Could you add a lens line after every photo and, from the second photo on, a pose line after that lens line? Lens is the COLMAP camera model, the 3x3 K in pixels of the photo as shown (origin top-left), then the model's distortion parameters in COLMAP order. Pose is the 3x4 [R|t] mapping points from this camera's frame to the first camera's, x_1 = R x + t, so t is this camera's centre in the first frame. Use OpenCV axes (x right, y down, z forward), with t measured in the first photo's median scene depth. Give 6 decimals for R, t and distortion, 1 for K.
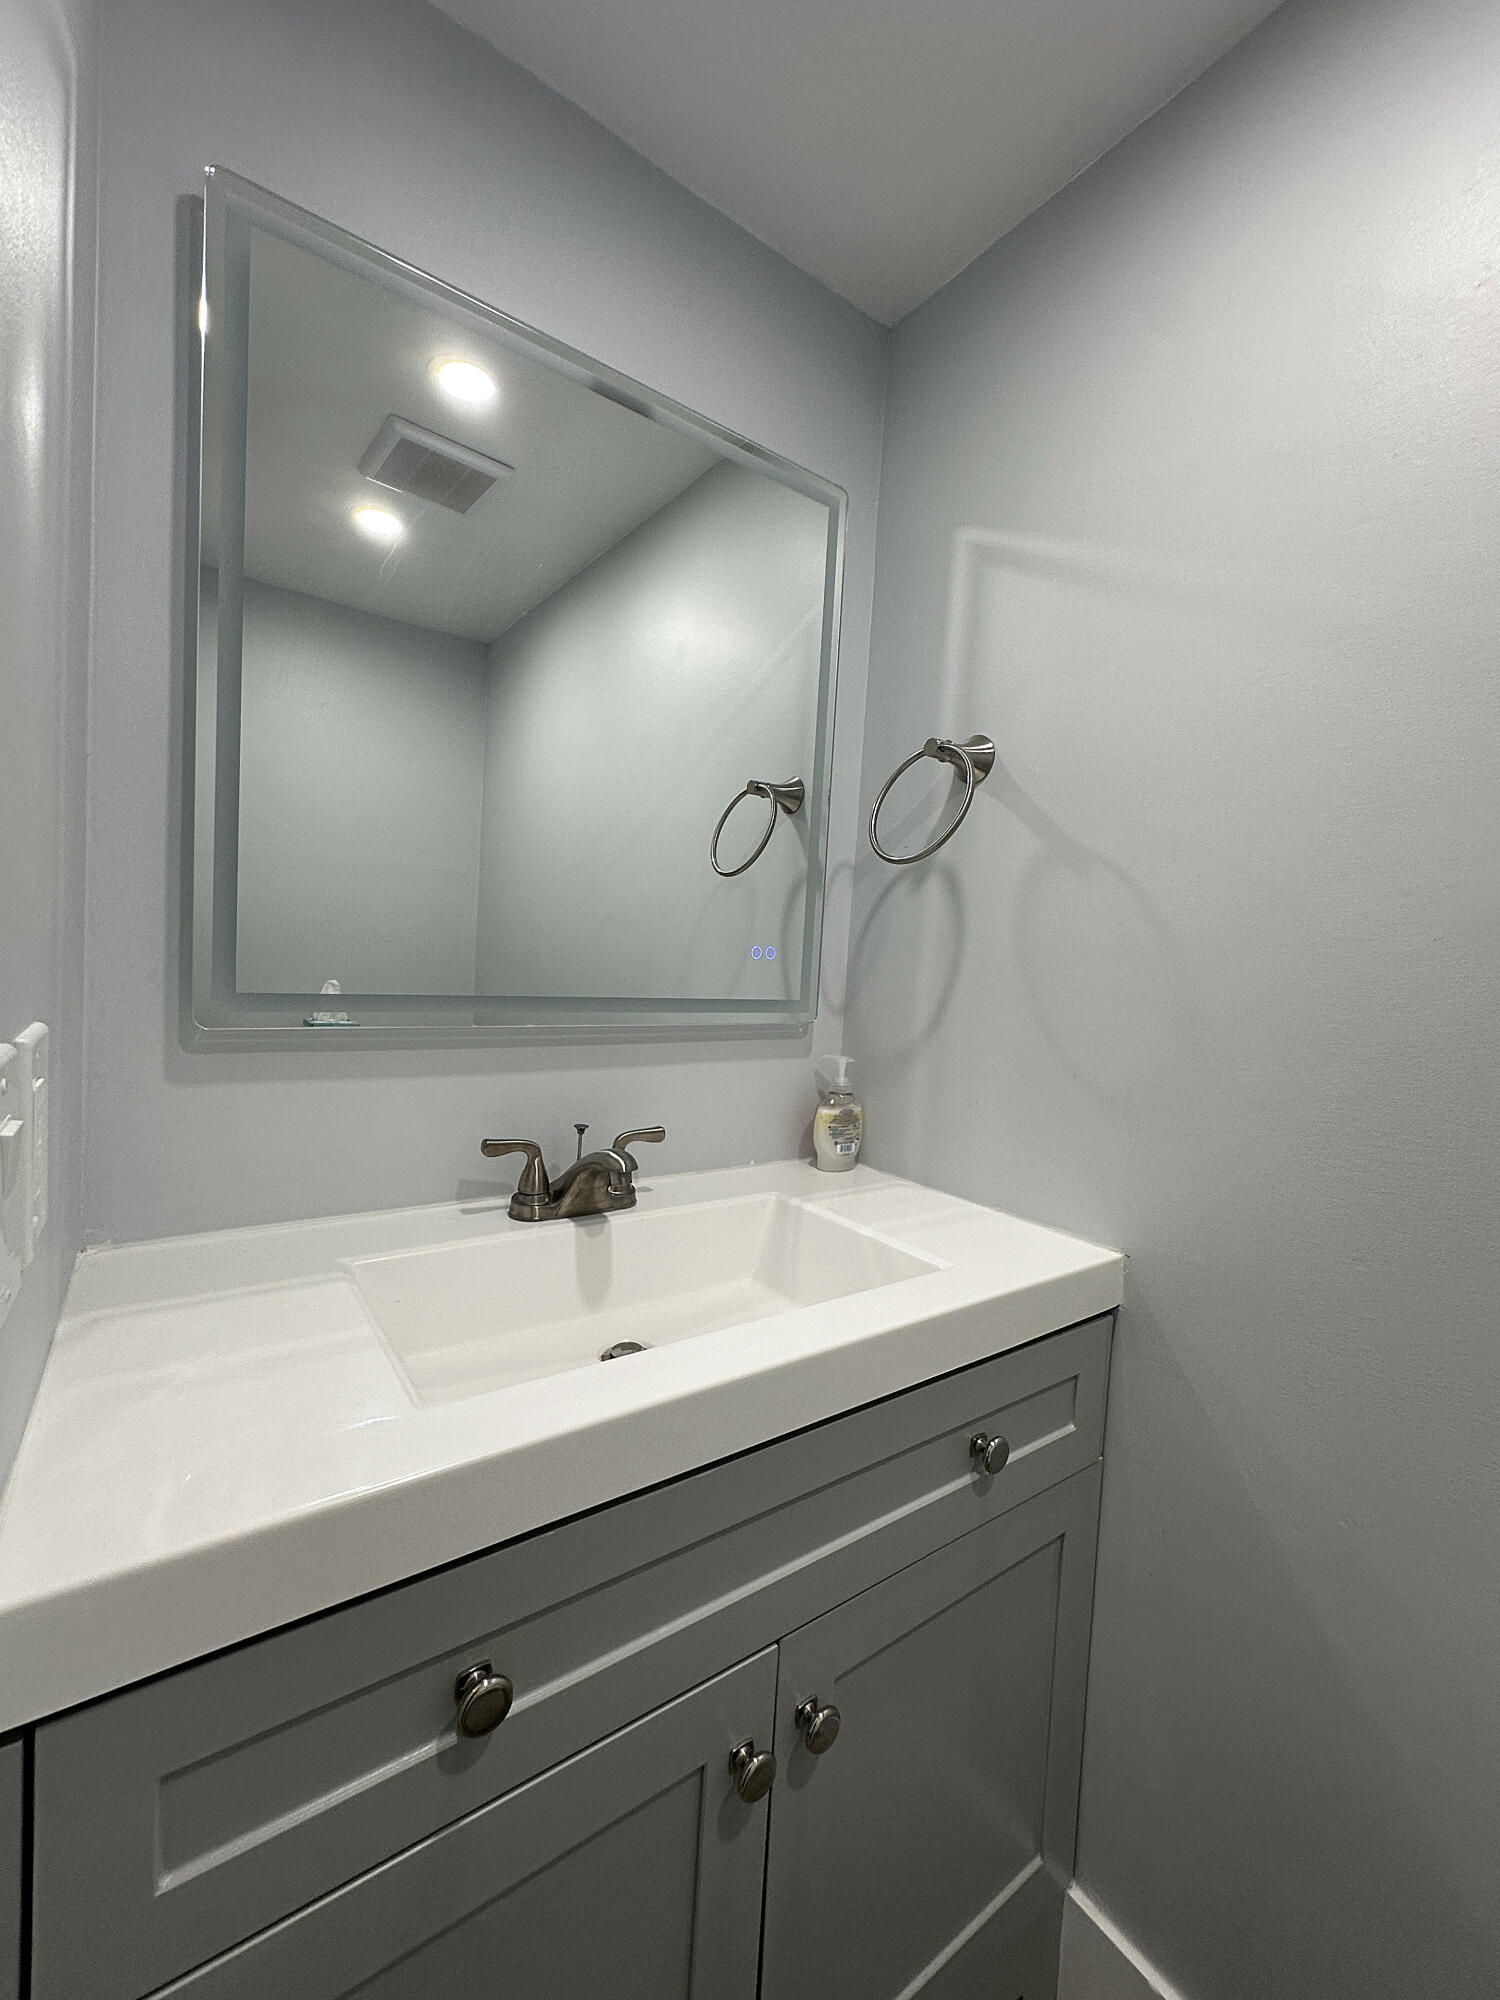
lens RADIAL K [[819.9, 0, 740.4], [0, 819.9, 998.0], [0, 0, 1]] dist [-0.001976, 0.000785]
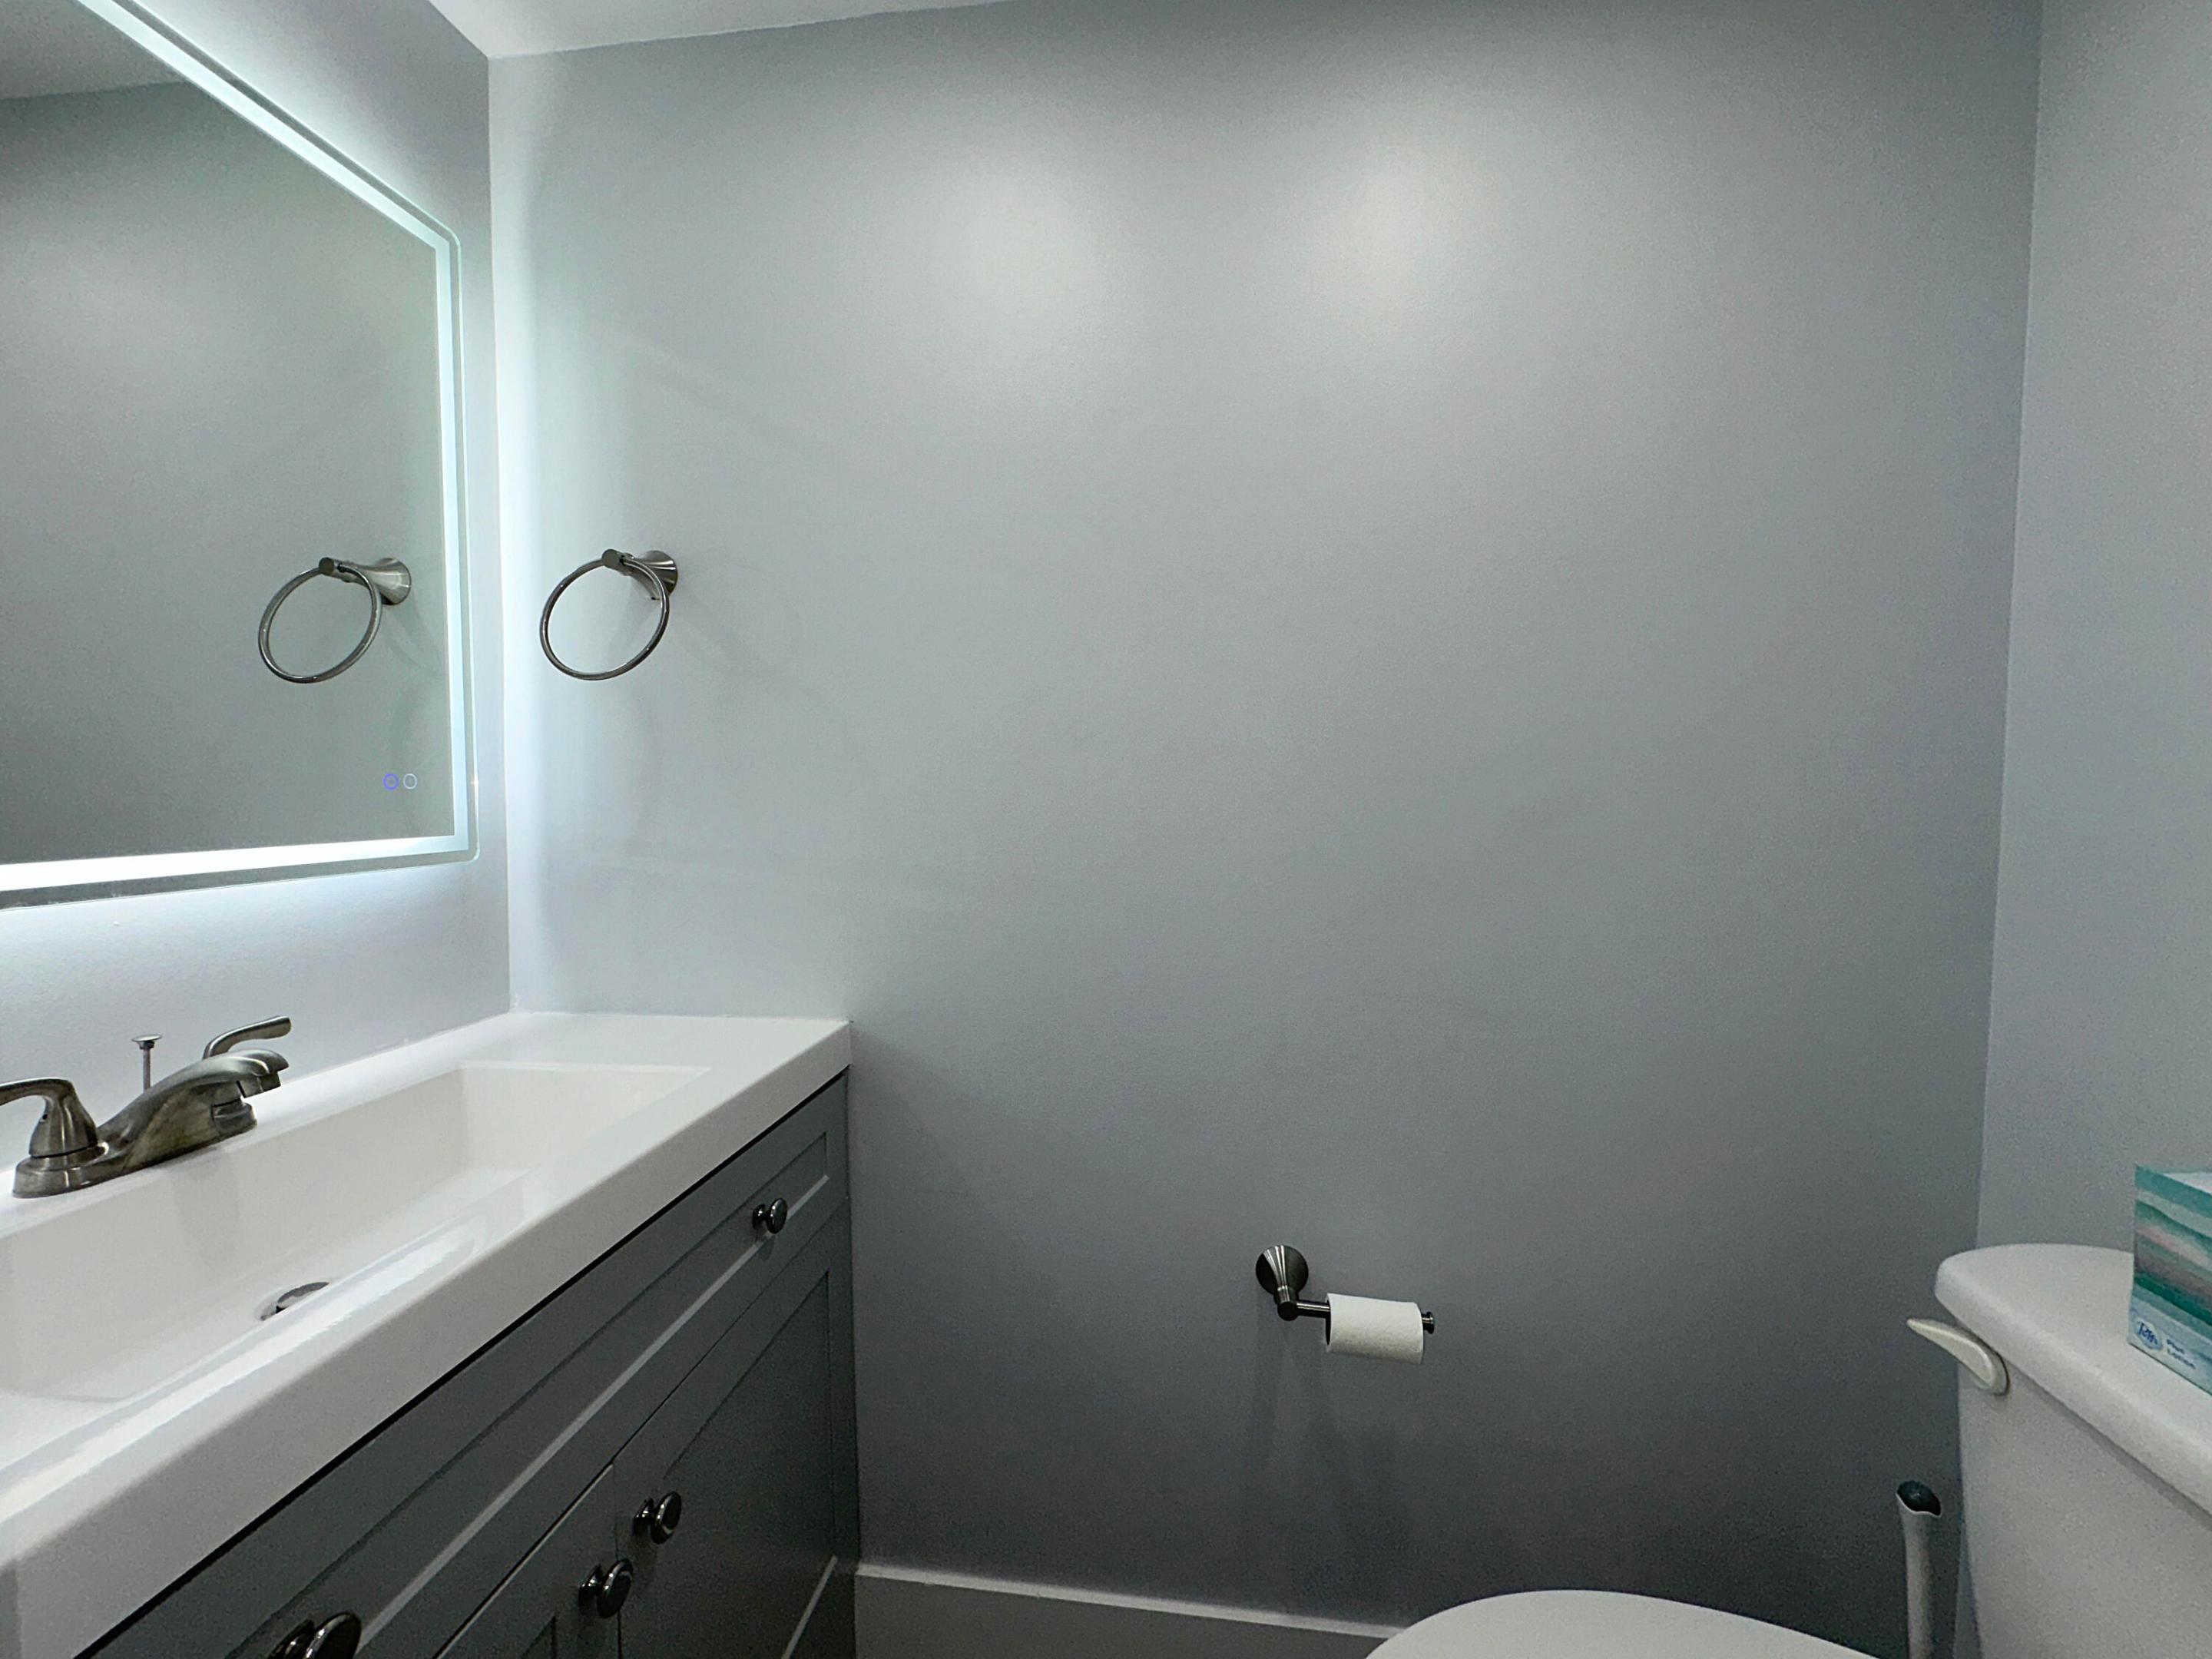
lens RADIAL K [[906.8, 0, 1116.1], [0, 906.8, 826.4], [0, 0, 1]] dist [-0.001976, 0.000785]
pose [[0.666647, -0.087404, 0.740231, -0.176029], [0.077251, 0.995855, 0.048016, 0.001065], [-0.741359, 0.025173, 0.670636, -0.134405]]
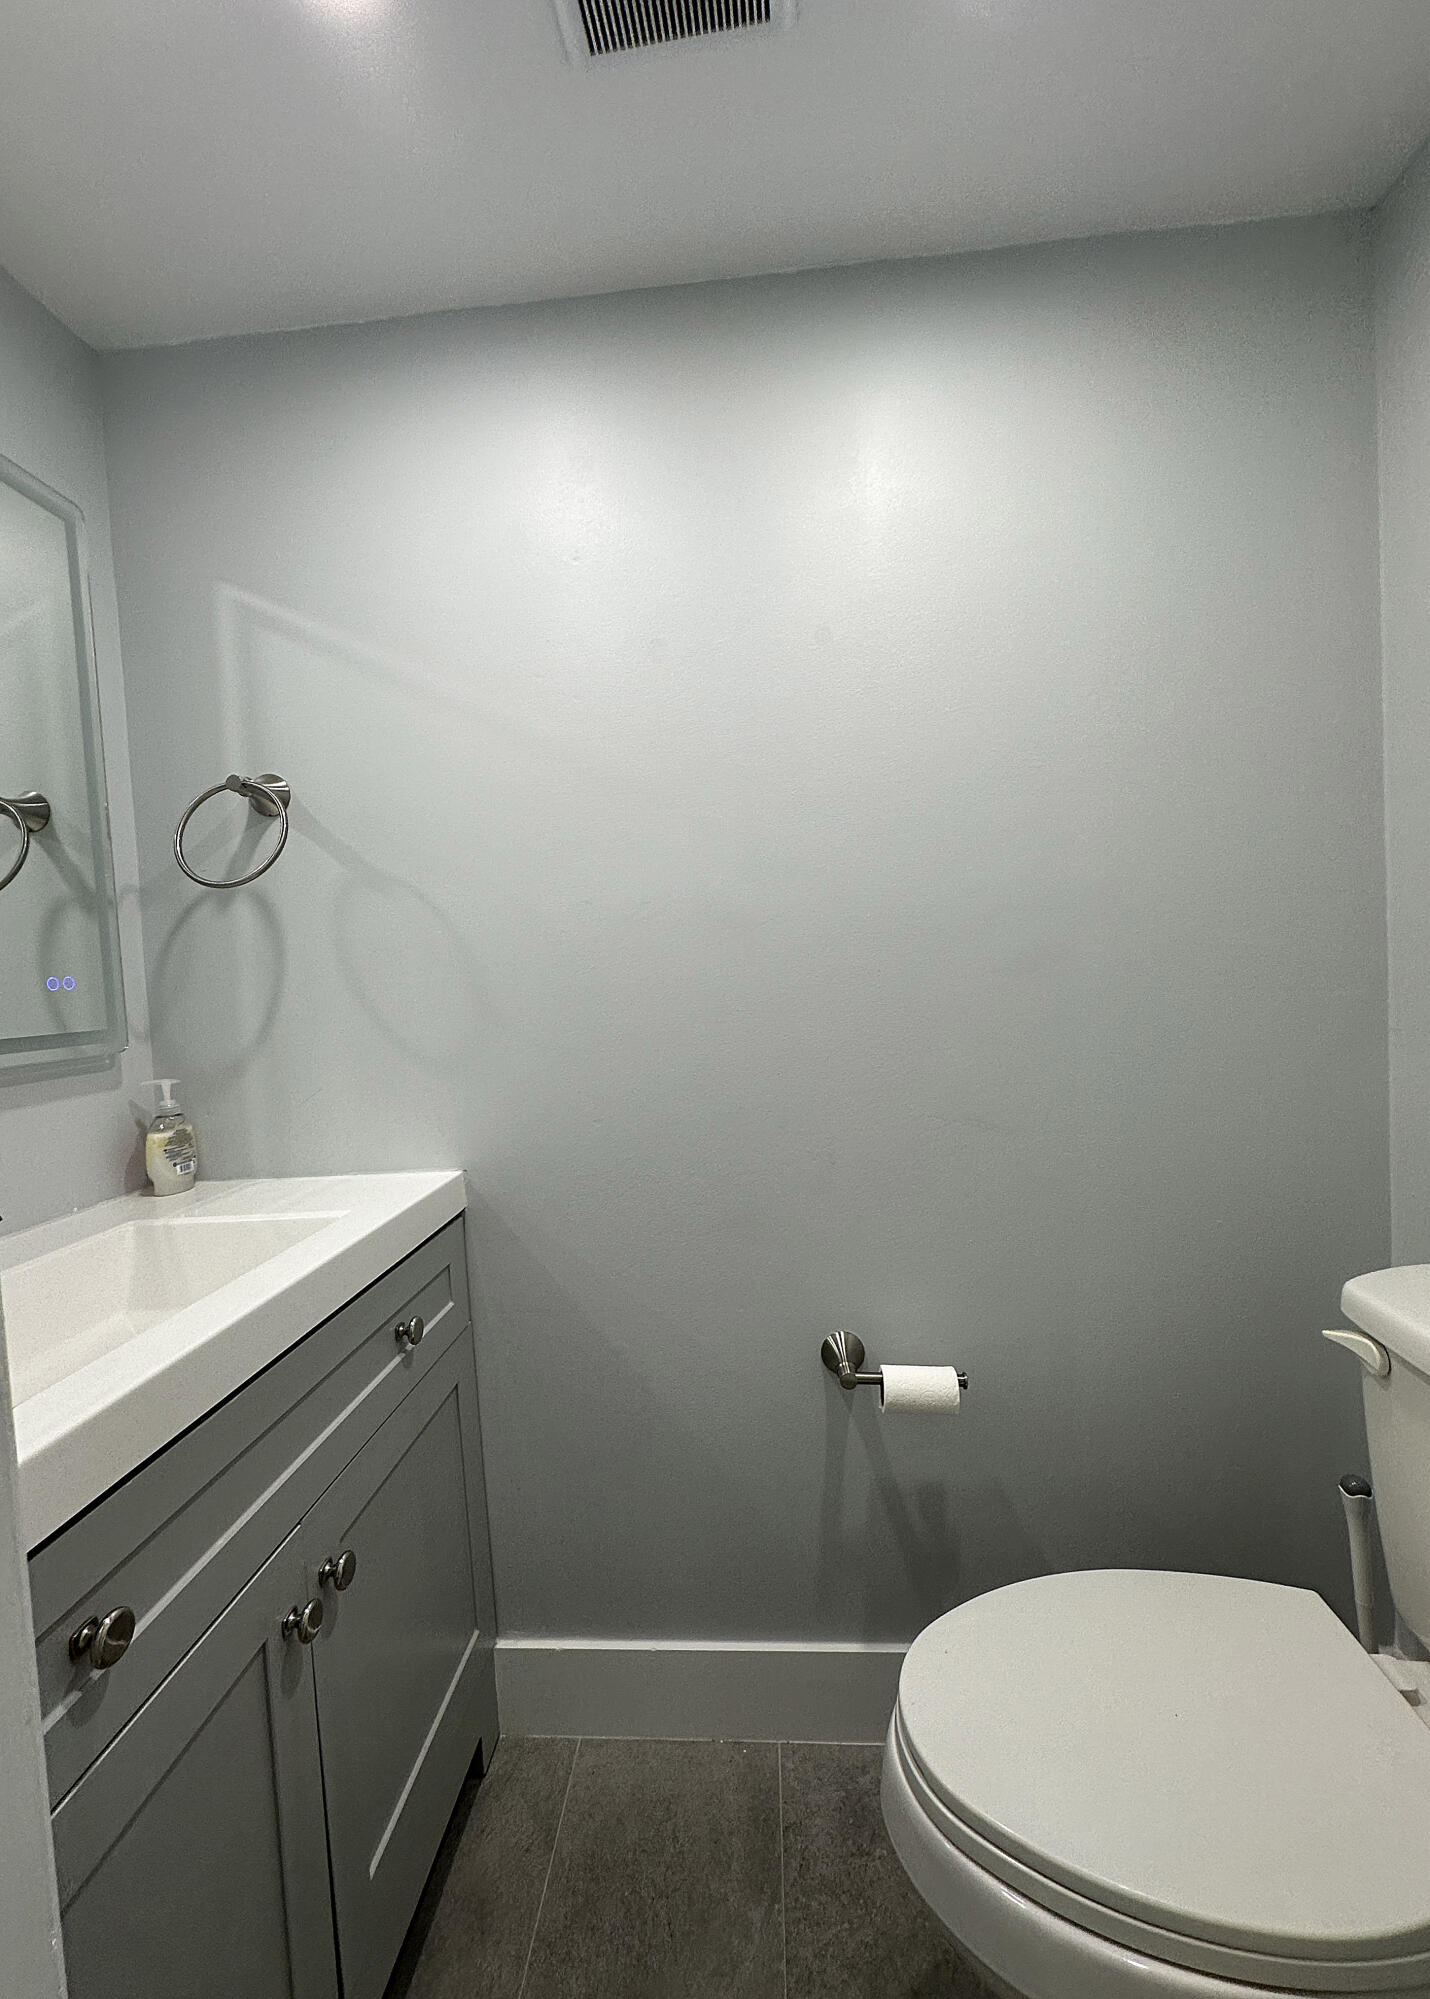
lens RADIAL K [[854.7, 0, 726.7], [0, 854.7, 1002.3], [0, 0, 1]] dist [0.004228, 0.000575]
pose [[0.619248, -0.116993, 0.776431, -0.275100], [0.131951, 0.990280, 0.043978, 0.024588], [-0.774029, 0.075217, 0.628666, -0.214116]]
